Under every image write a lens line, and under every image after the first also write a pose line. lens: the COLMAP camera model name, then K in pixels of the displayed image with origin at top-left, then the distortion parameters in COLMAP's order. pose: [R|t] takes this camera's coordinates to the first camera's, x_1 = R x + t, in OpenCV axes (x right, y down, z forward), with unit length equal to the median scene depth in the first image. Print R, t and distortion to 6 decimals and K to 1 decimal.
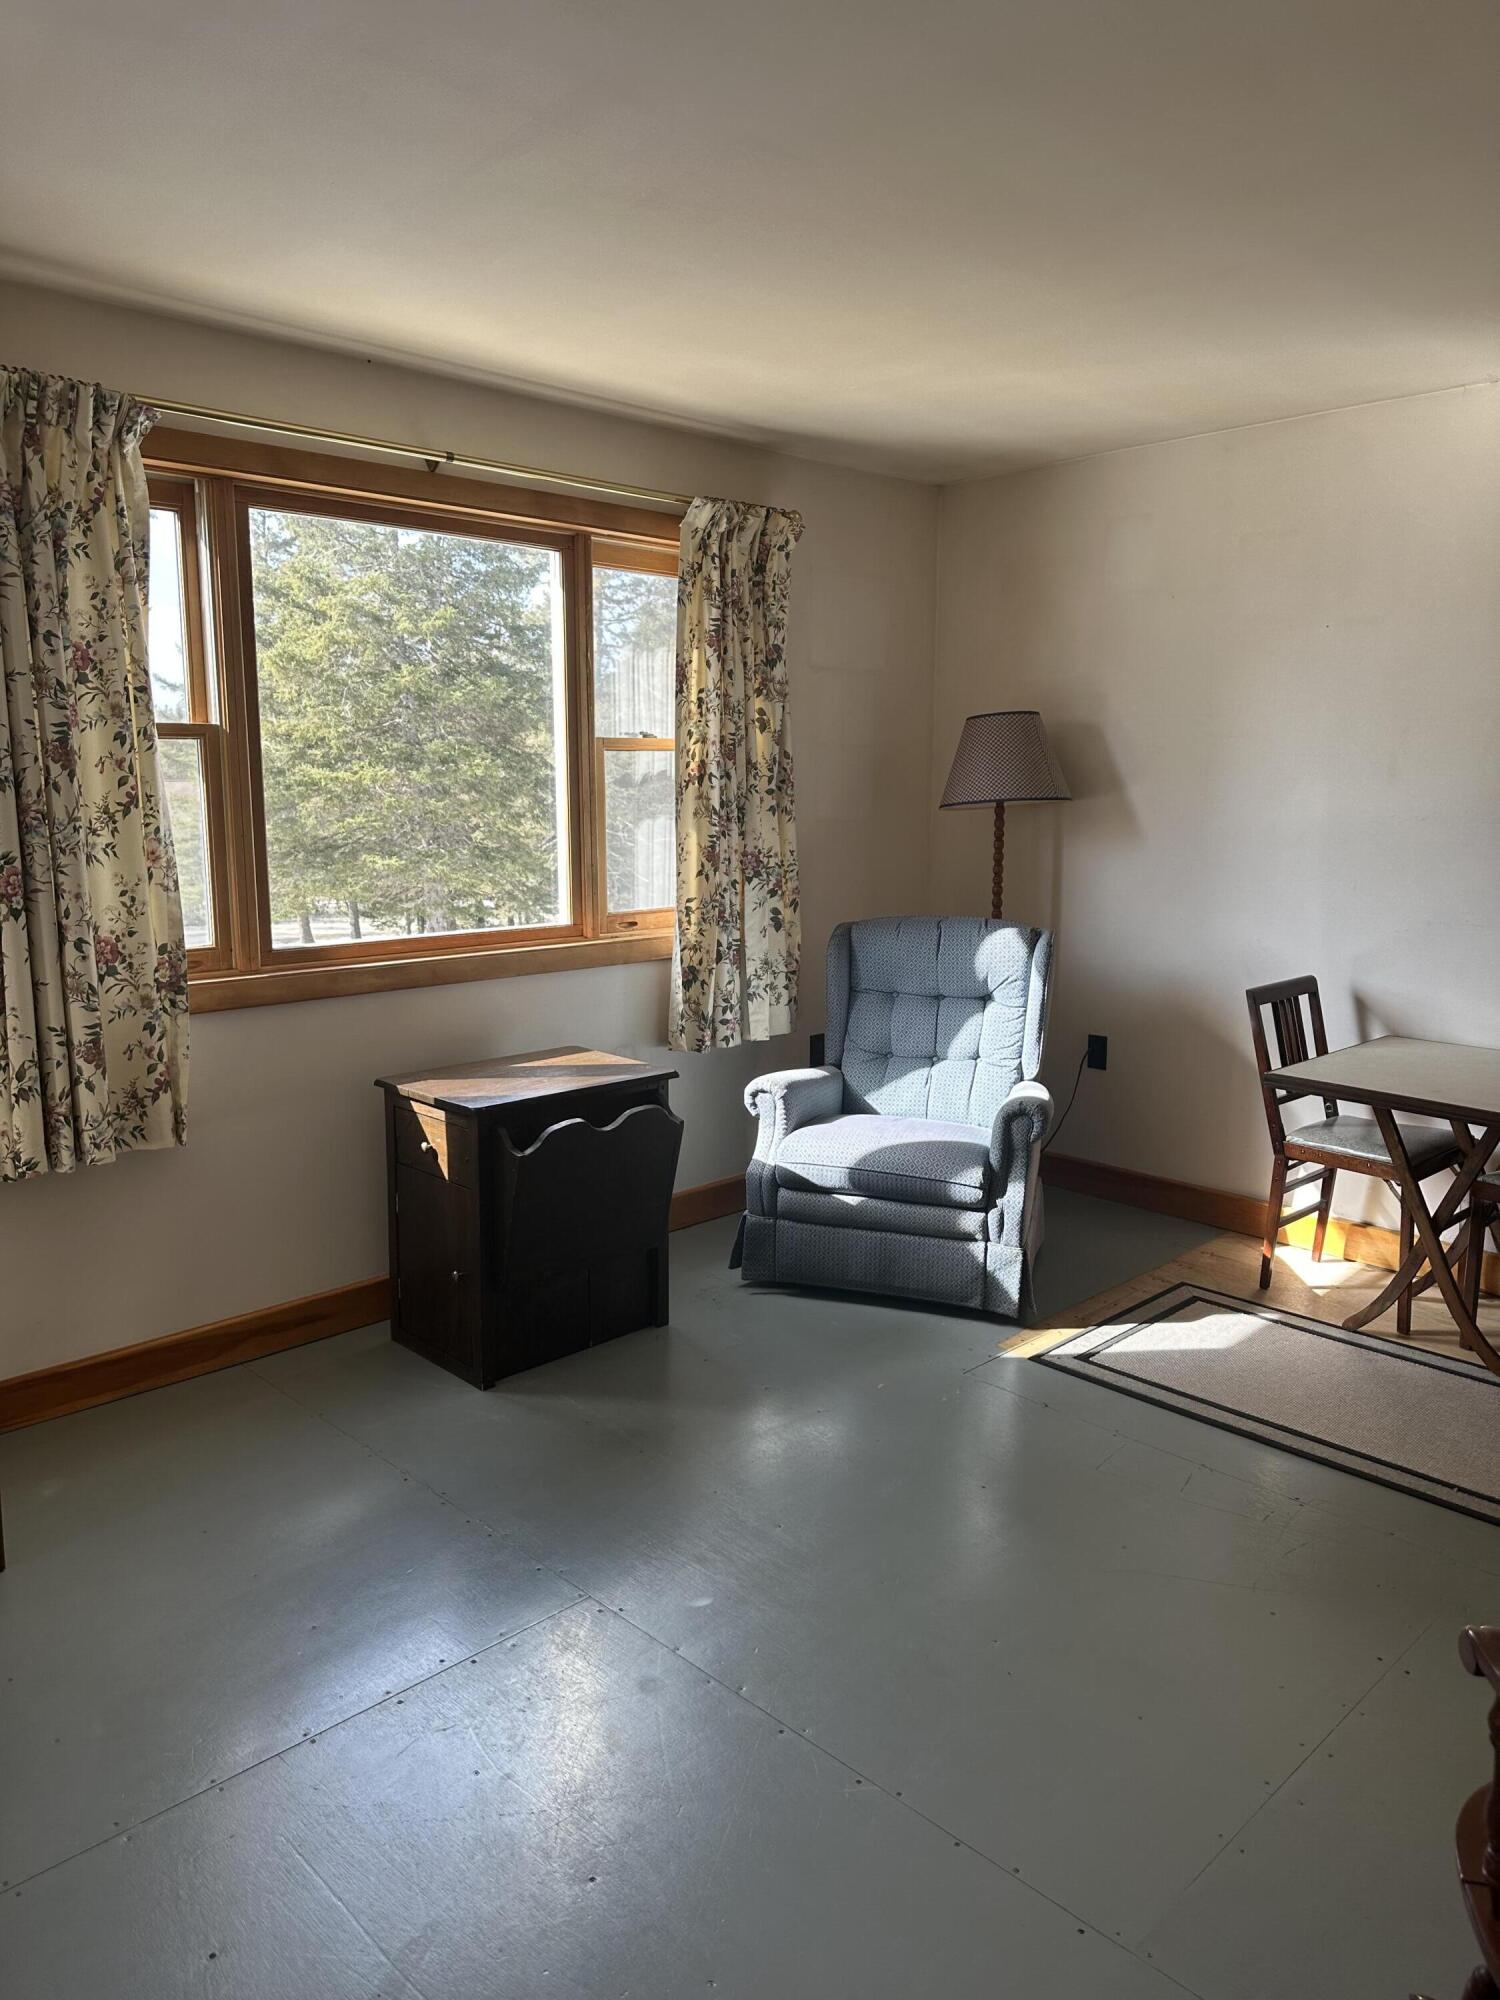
lens RADIAL K [[1371.7, 0, 750.0], [0, 1371.7, 1000.0], [0, 0, 1]] dist [0.000979, -0.000546]
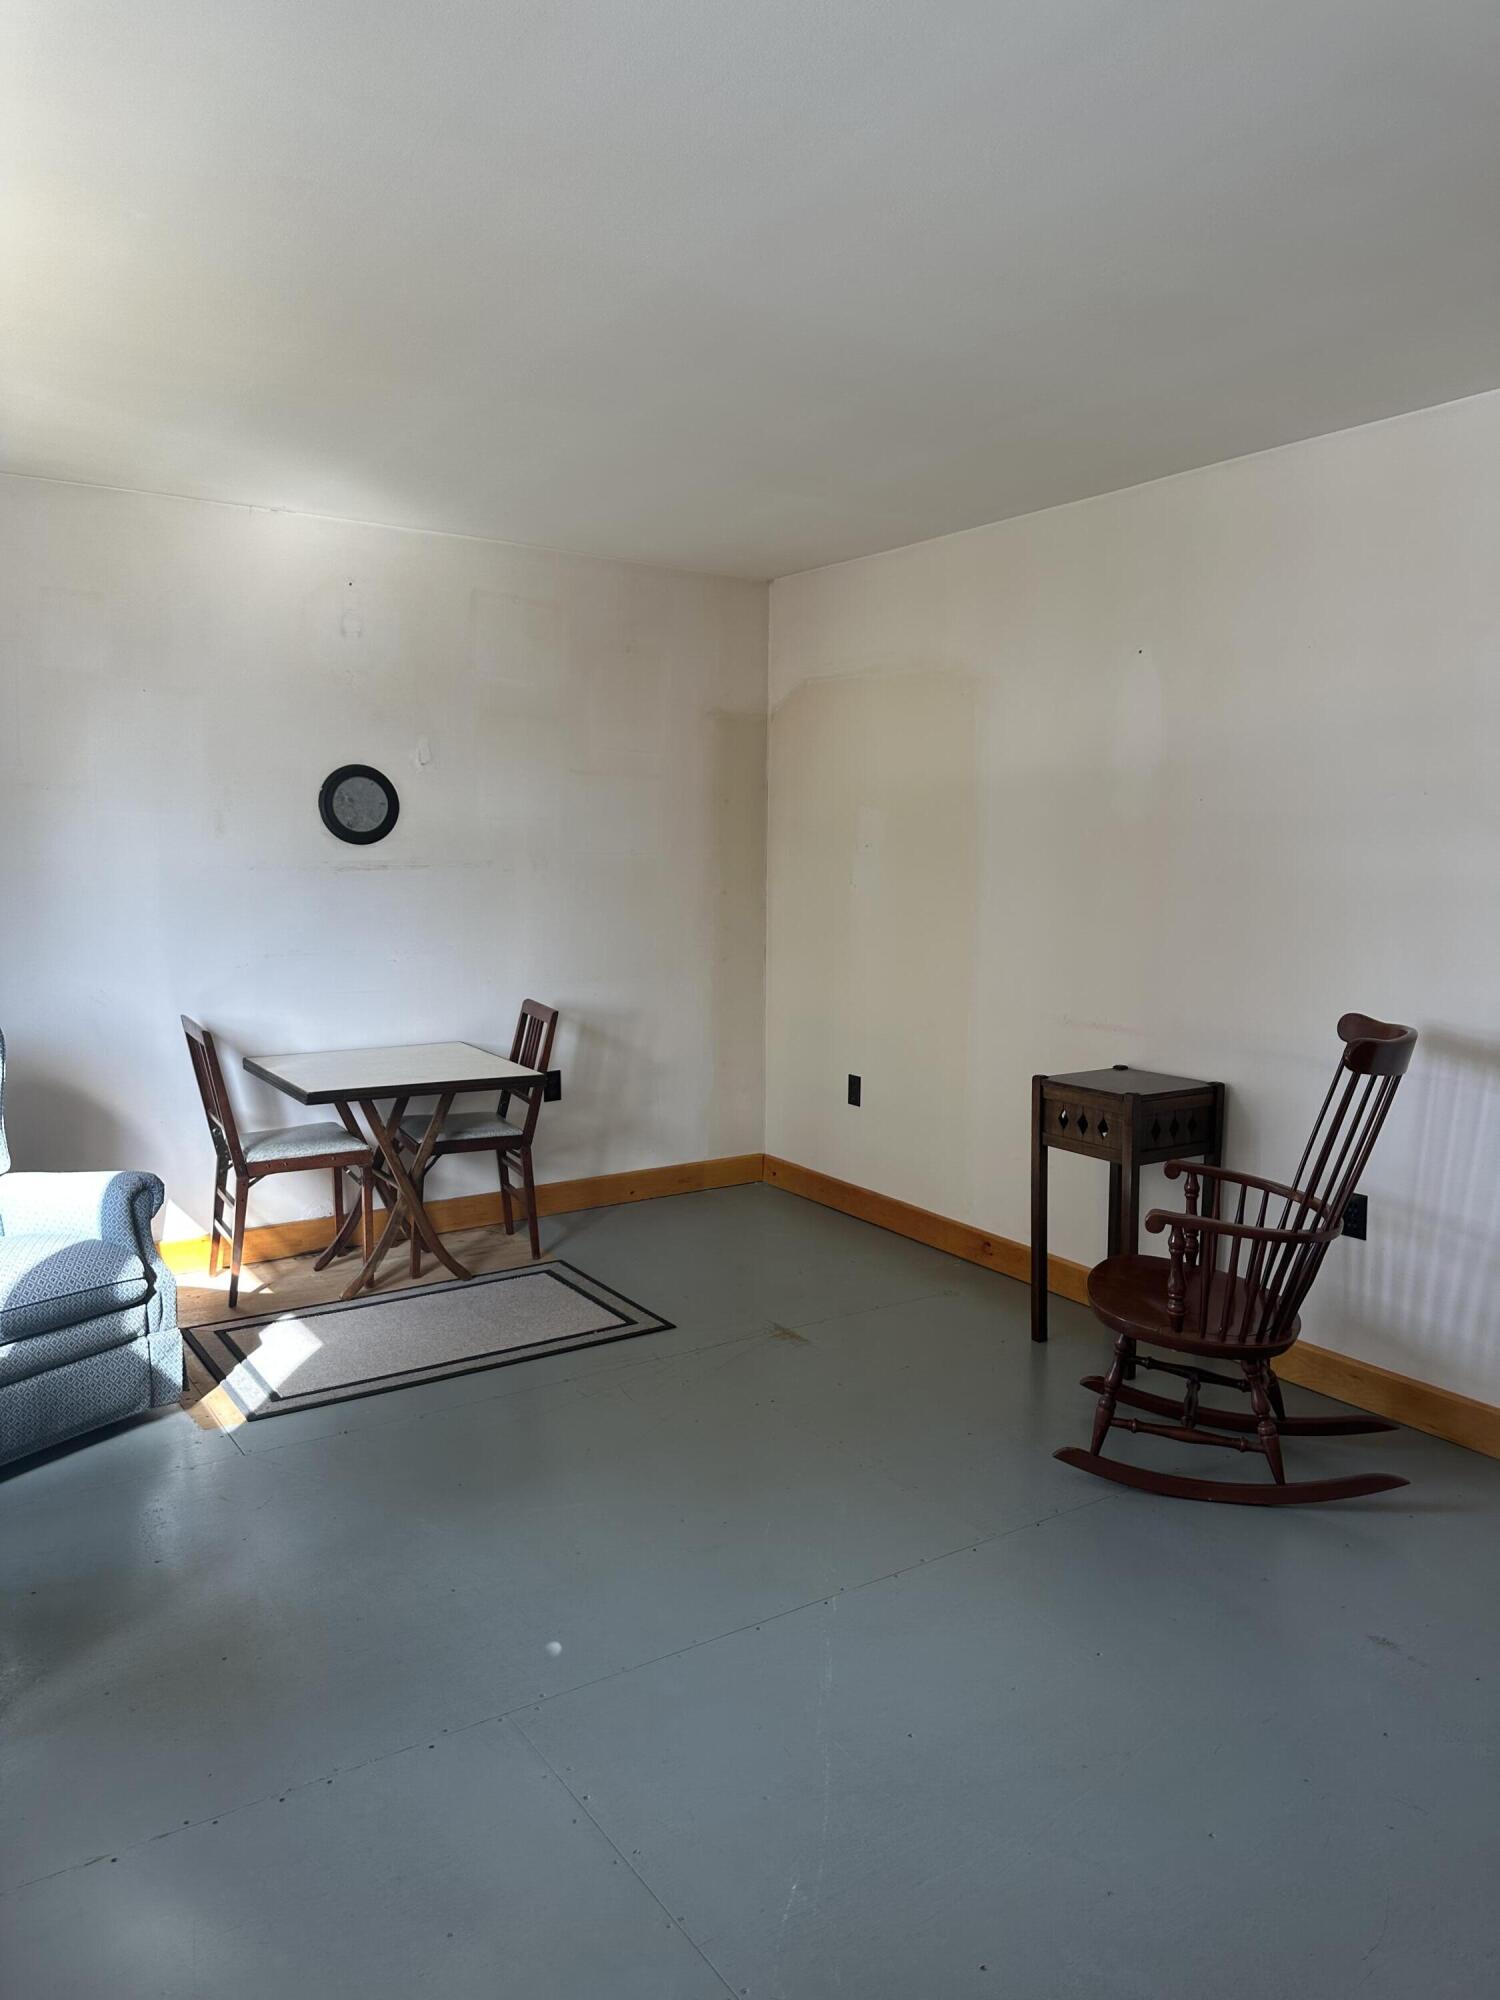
lens RADIAL K [[1371.7, 0, 750.0], [0, 1371.7, 1000.0], [0, 0, 1]] dist [0.000979, -0.000546]
pose [[0.168476, -0.109063, 0.979654, -0.631119], [0.143492, 0.985987, 0.085091, -0.063944], [-0.975206, 0.126237, 0.181764, 0.413919]]
